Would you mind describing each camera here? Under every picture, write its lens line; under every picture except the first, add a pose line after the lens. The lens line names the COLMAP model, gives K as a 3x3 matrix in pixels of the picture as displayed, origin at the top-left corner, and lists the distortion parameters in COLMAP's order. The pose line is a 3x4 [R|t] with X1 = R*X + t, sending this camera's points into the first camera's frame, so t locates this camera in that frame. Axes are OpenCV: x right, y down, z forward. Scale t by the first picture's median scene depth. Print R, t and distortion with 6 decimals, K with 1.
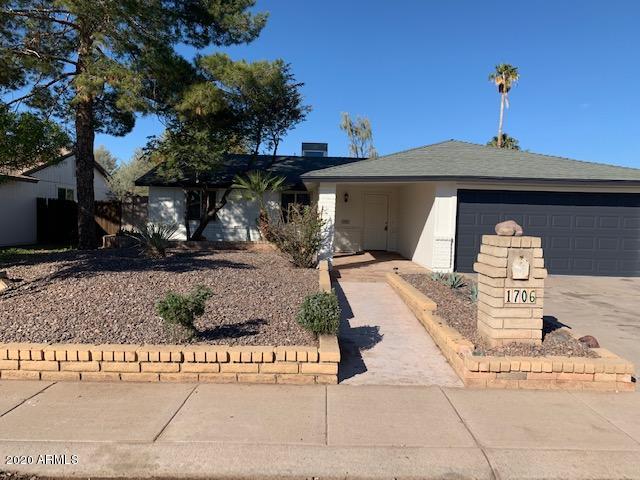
lens RADIAL K [[486.7, 0, 320.4], [0, 486.7, 231.4], [0, 0, 1]] dist [0.035341, -0.034482]
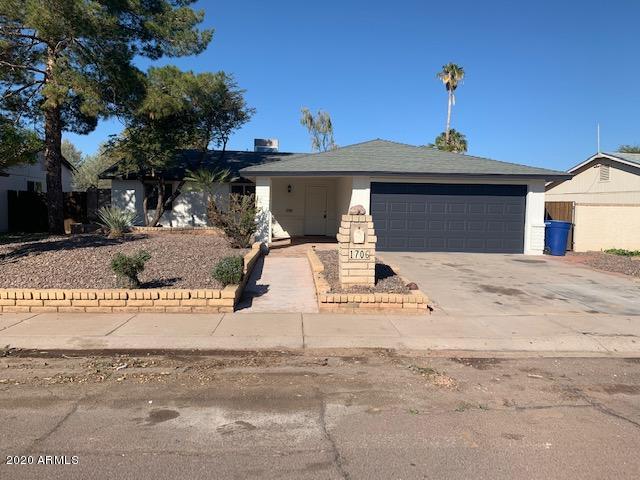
lens RADIAL K [[486.7, 0, 315.6], [0, 486.7, 231.0], [0, 0, 1]] dist [0.035341, -0.034482]
pose [[0.998778, -0.008080, 0.048756, 0.076862], [0.007309, 0.999846, 0.015969, 0.013669], [-0.048877, -0.015593, 0.998683, -0.180765]]
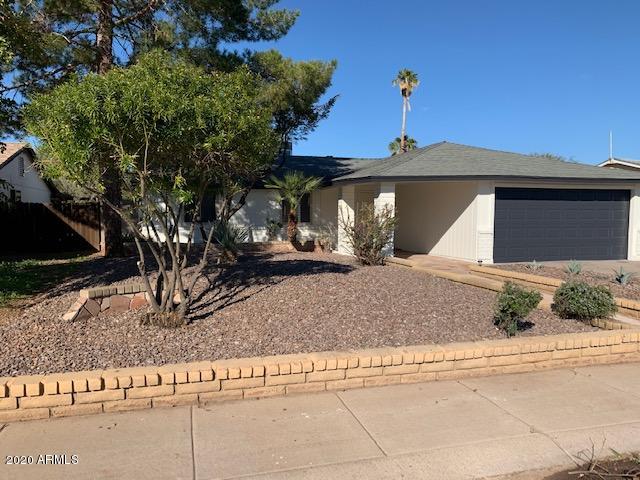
lens RADIAL K [[486.7, 0, 305.4], [0, 486.7, 238.1], [0, 0, 1]] dist [0.035341, -0.034482]
pose [[0.967098, -0.035309, 0.251940, -0.378961], [0.030730, 0.999284, 0.022087, -0.008221], [-0.252539, -0.013618, 0.967491, 0.031914]]
